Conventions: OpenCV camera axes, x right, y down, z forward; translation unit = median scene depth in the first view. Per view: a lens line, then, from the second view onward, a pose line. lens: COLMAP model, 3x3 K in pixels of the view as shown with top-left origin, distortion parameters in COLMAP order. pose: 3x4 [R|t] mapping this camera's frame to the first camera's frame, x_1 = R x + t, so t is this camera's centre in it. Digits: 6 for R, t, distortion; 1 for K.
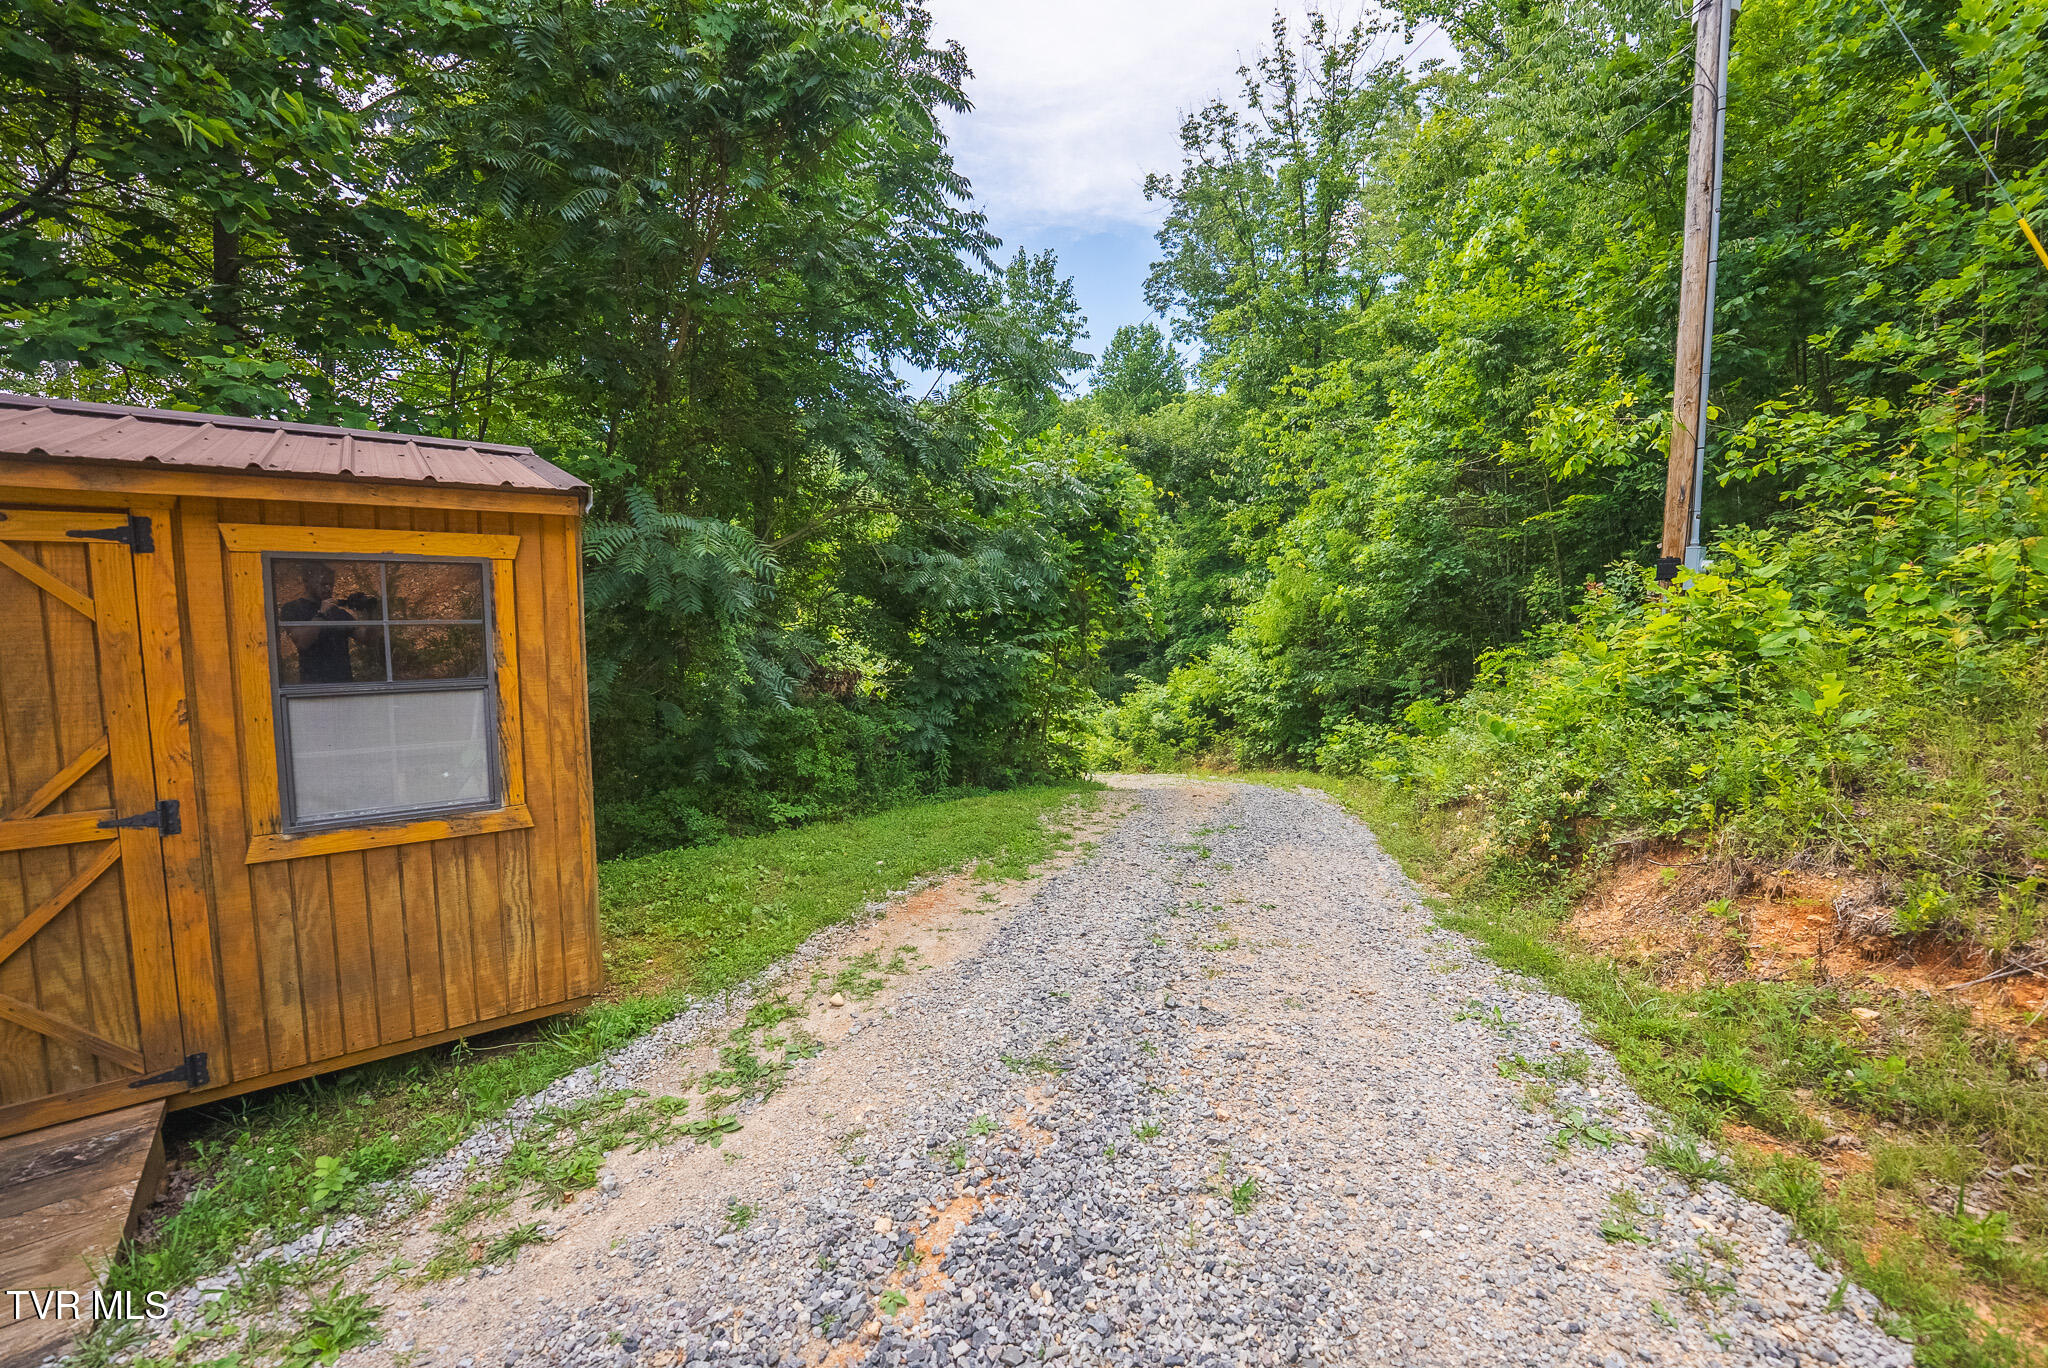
lens RADIAL K [[842.3, 0, 1024.4], [0, 842.3, 686.9], [0, 0, 1]] dist [-0.028186, 0.004062]
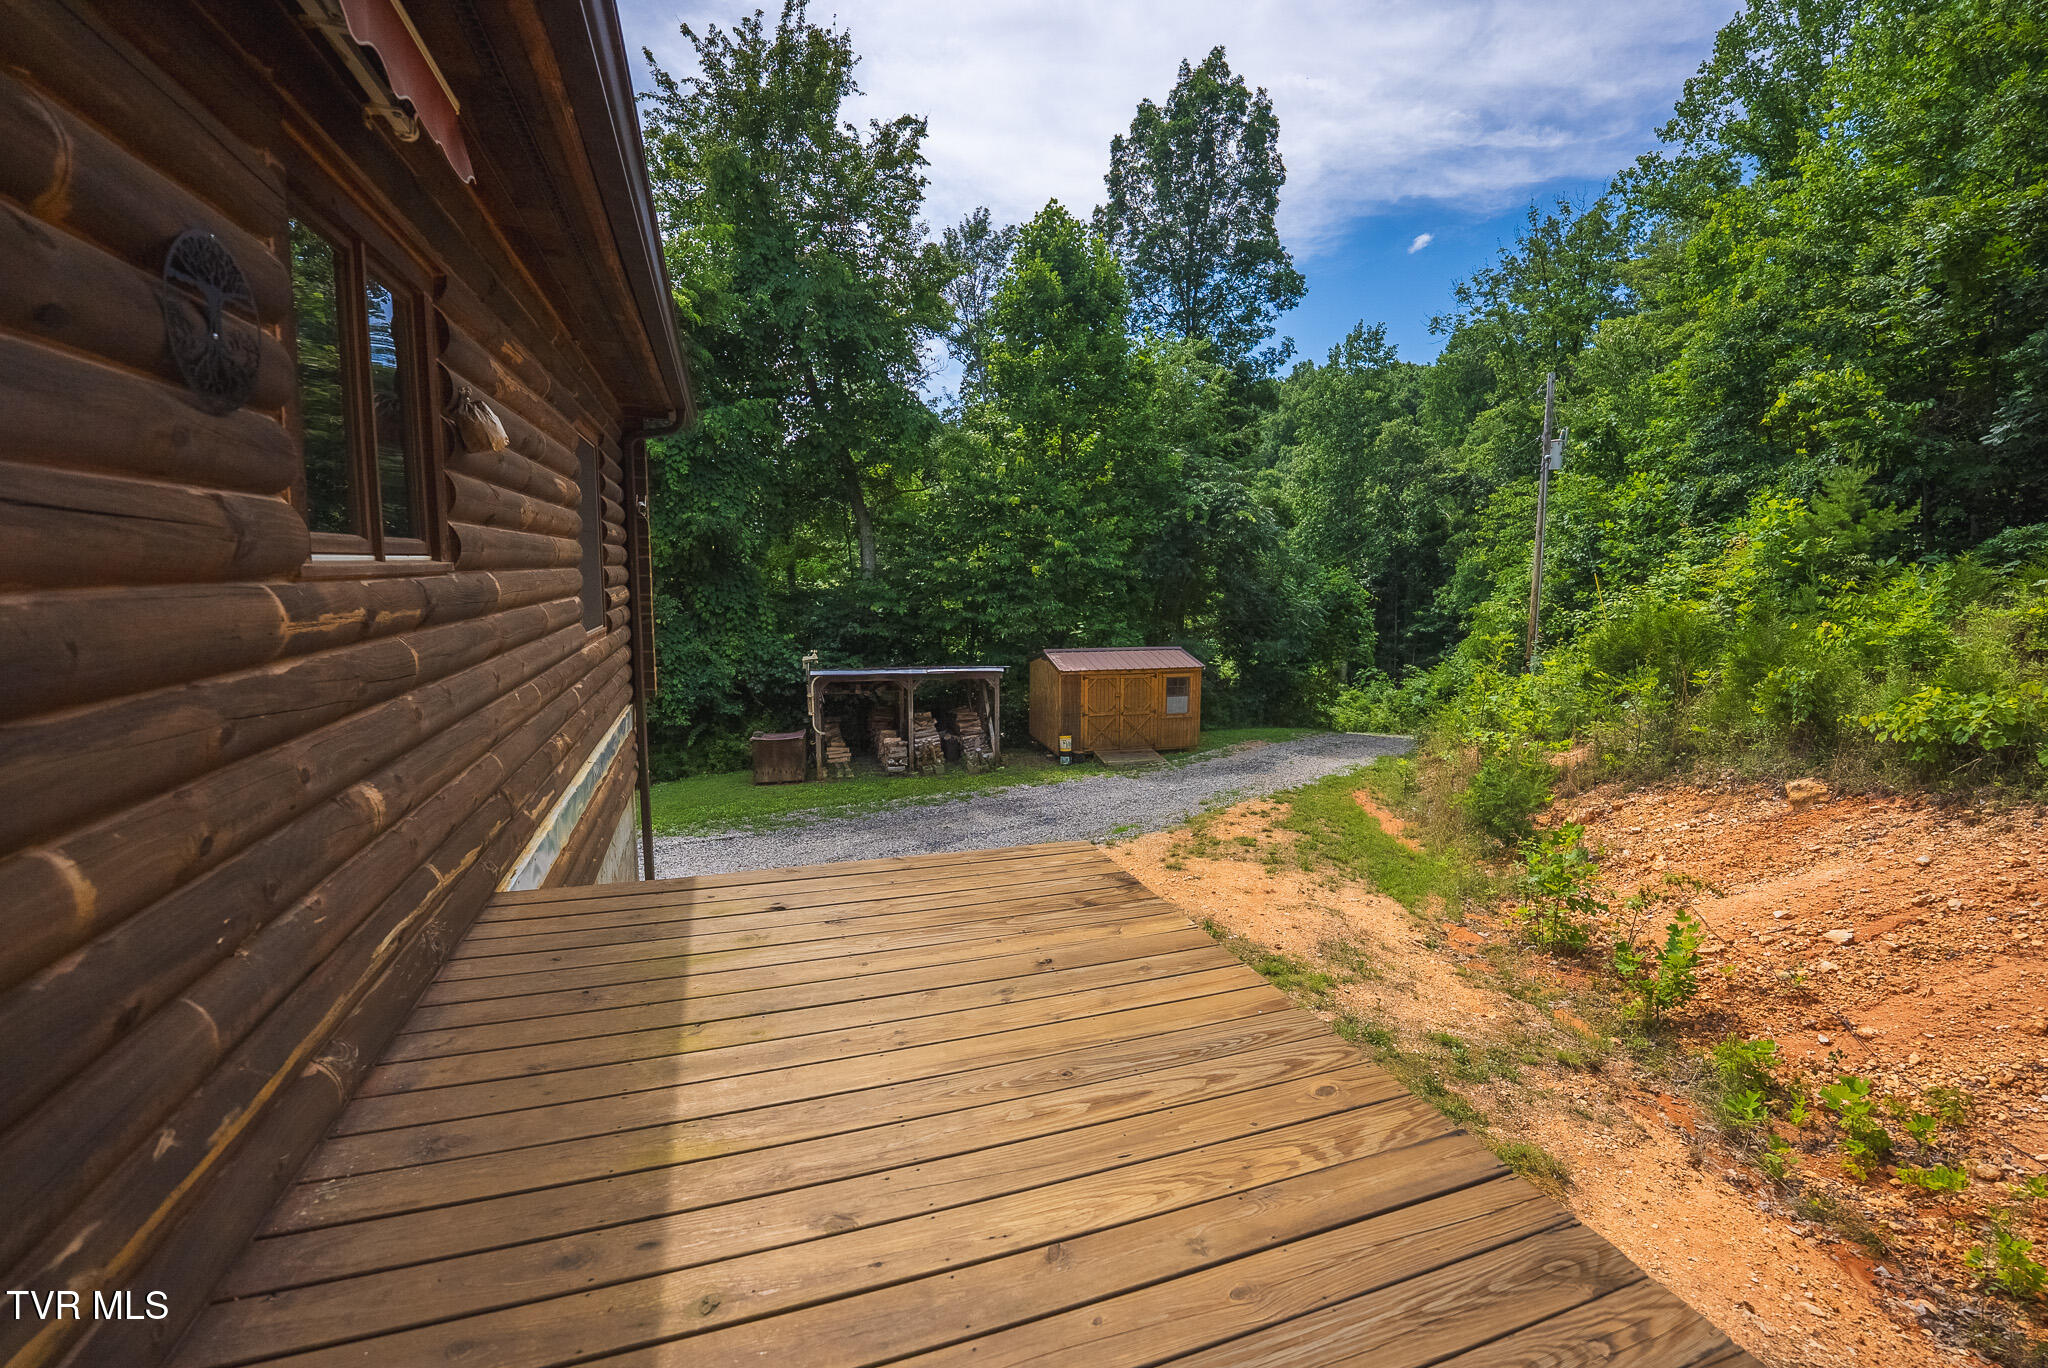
lens RADIAL K [[842.3, 0, 1019.9], [0, 842.3, 684.7], [0, 0, 1]] dist [-0.028186, 0.004062]
pose [[0.925609, 0.057375, -0.374107, 0.643430], [-0.038711, 0.997611, 0.057220, -0.440126], [0.376497, -0.038482, 0.925618, -6.043708]]
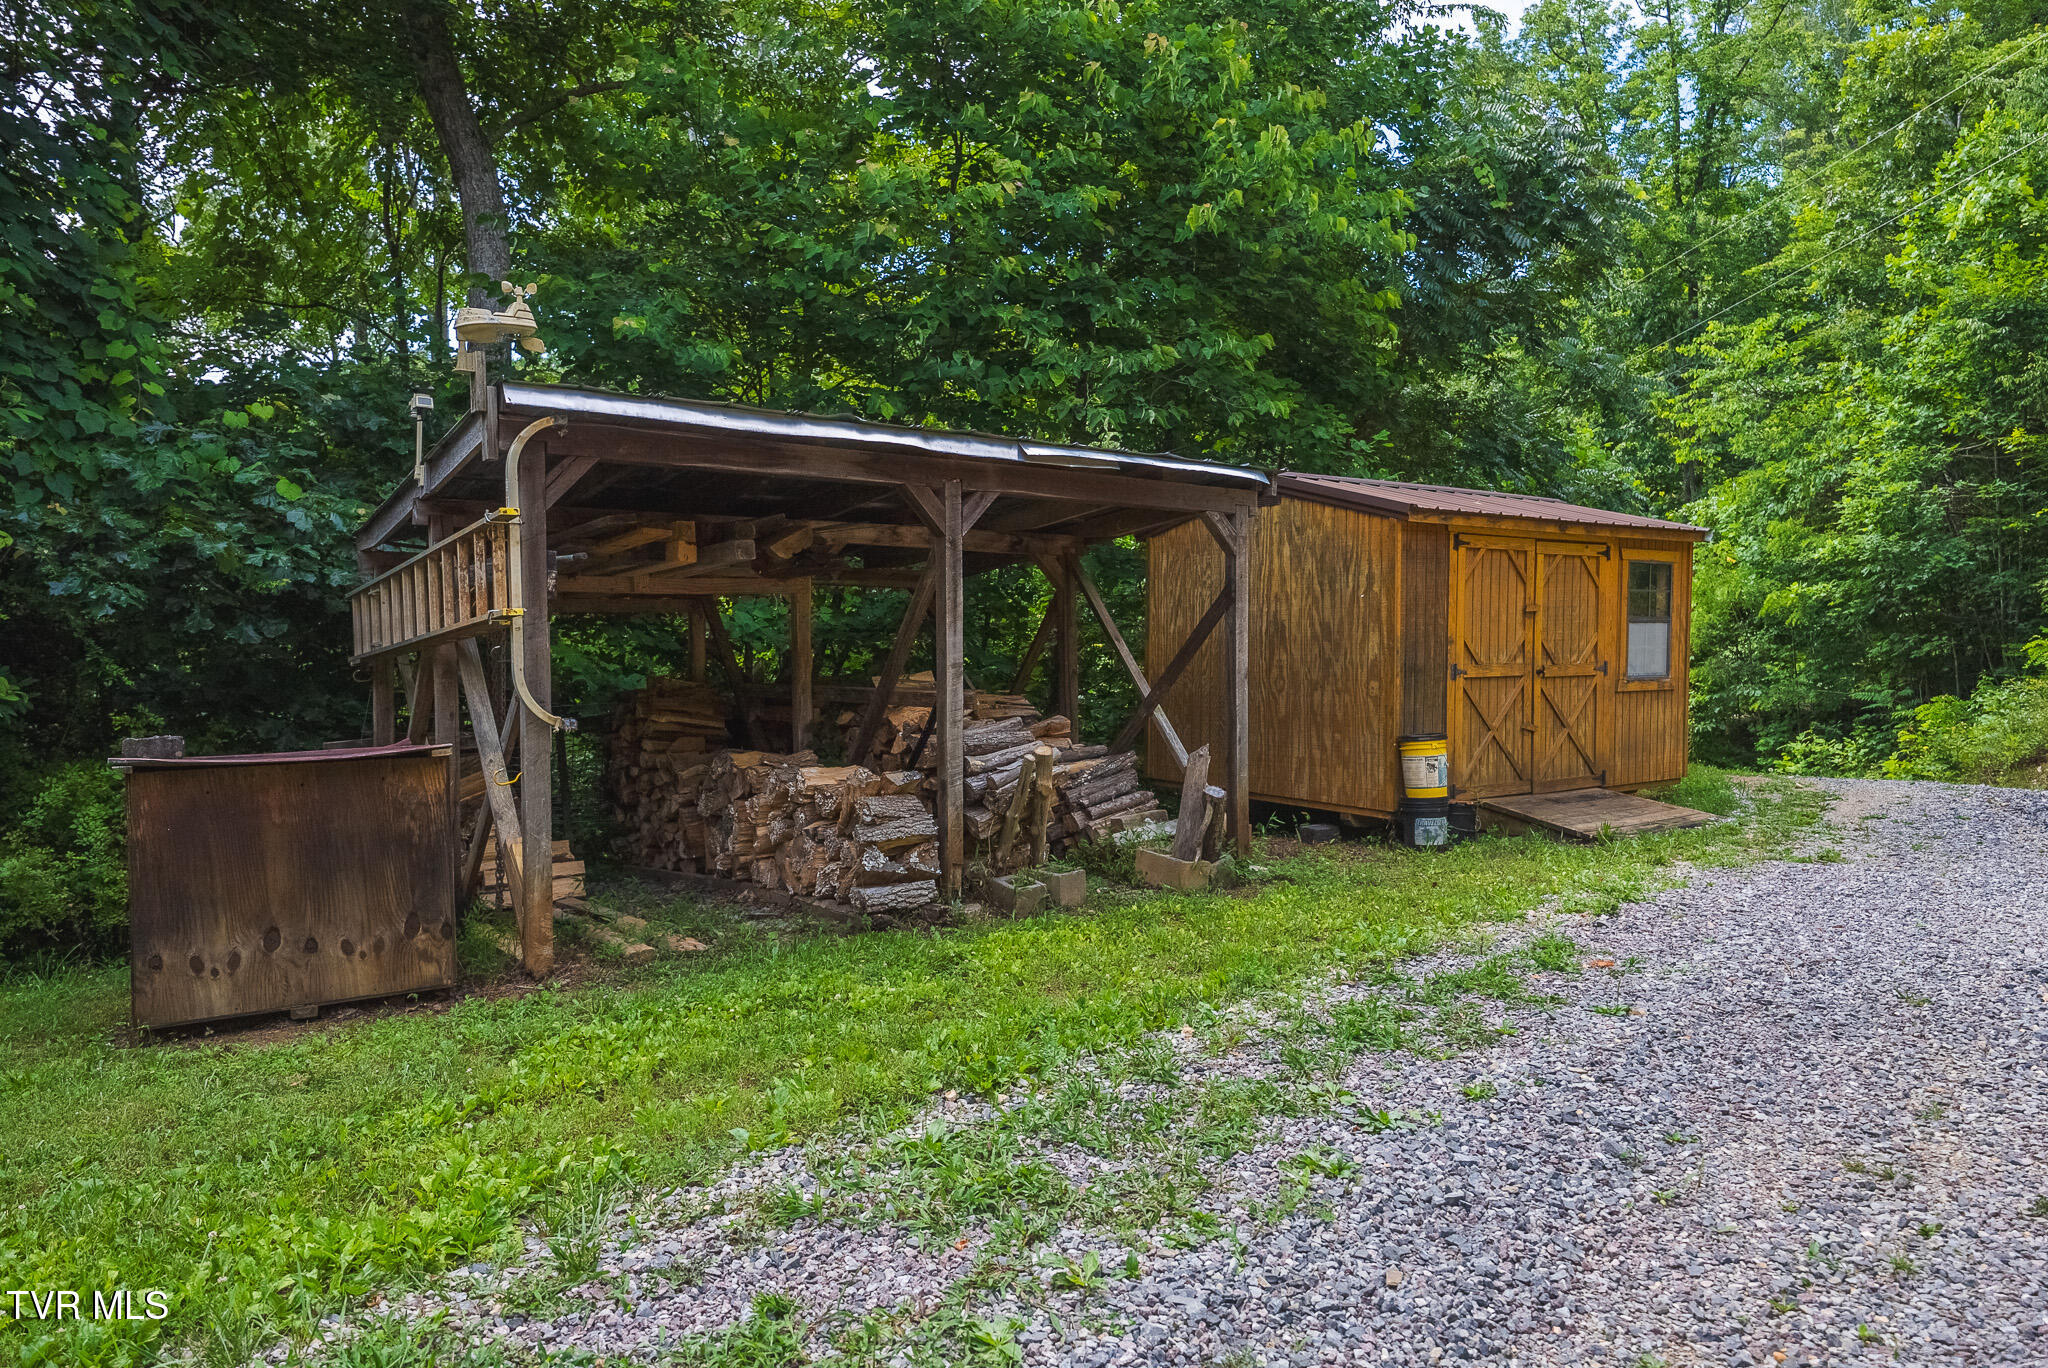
lens RADIAL K [[1351.4, 0, 960.0], [0, 1351.4, 691.6], [0, 0, 1]] dist [0.016896, -0.012775]
pose [[0.997909, 0.004524, -0.064478, -2.336397], [-0.007465, 0.998939, -0.045445, 0.369103], [0.064204, 0.045832, 0.996884, -2.715092]]
